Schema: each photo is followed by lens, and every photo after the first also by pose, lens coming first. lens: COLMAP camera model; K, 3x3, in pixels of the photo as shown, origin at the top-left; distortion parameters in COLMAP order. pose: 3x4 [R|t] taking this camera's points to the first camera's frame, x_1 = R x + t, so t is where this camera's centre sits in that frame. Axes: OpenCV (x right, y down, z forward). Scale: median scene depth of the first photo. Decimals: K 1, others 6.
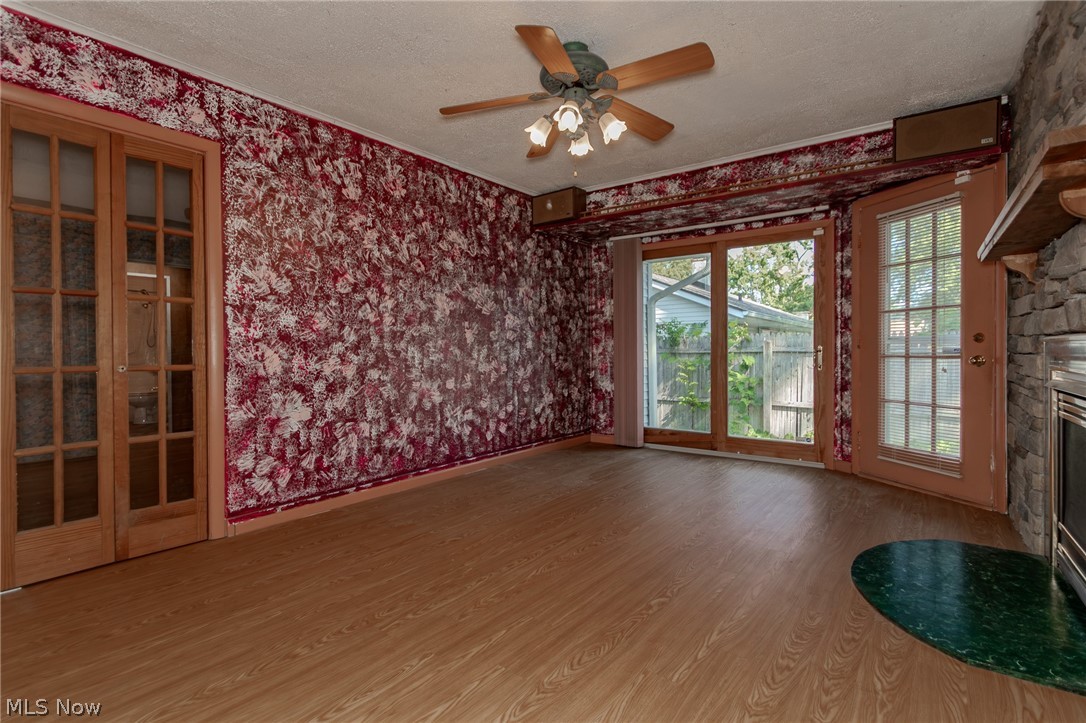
lens RADIAL K [[508.8, 0, 527.8], [0, 508.8, 357.9], [0, 0, 1]] dist [0.010353, -0.005086]
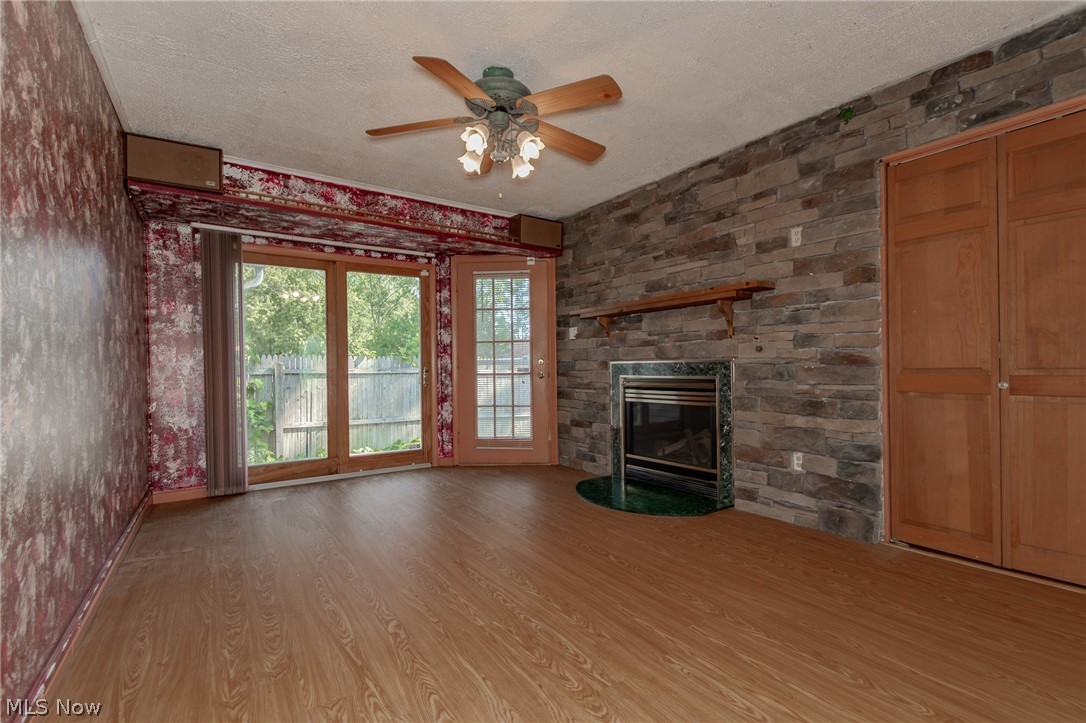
lens RADIAL K [[508.8, 0, 547.7], [0, 508.8, 369.8], [0, 0, 1]] dist [0.010353, -0.005086]
pose [[0.308259, -0.003168, 0.951297, -0.539443], [0.026214, 0.999643, -0.005165, -0.002756], [-0.950941, 0.026530, 0.308232, 0.383595]]
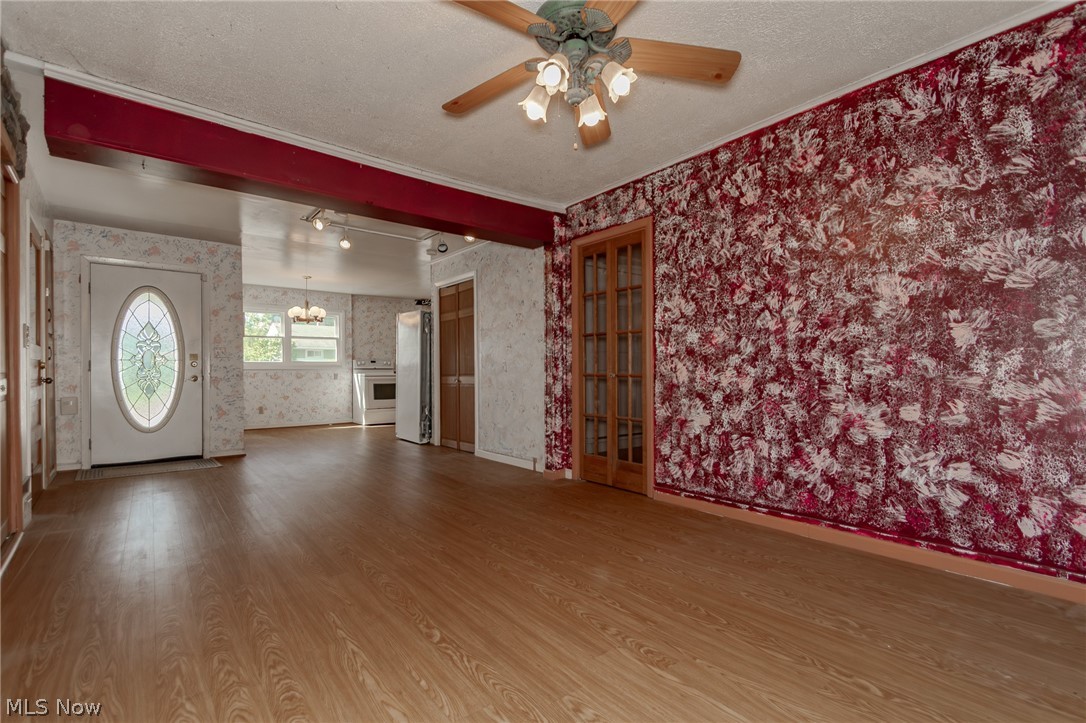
lens RADIAL K [[508.8, 0, 557.9], [0, 508.8, 371.2], [0, 0, 1]] dist [0.010353, -0.005086]
pose [[-0.197744, 0.008857, -0.980214, 0.575374], [-0.005193, 0.999936, 0.010083, -0.005171], [0.980240, 0.007084, -0.197686, 0.722086]]
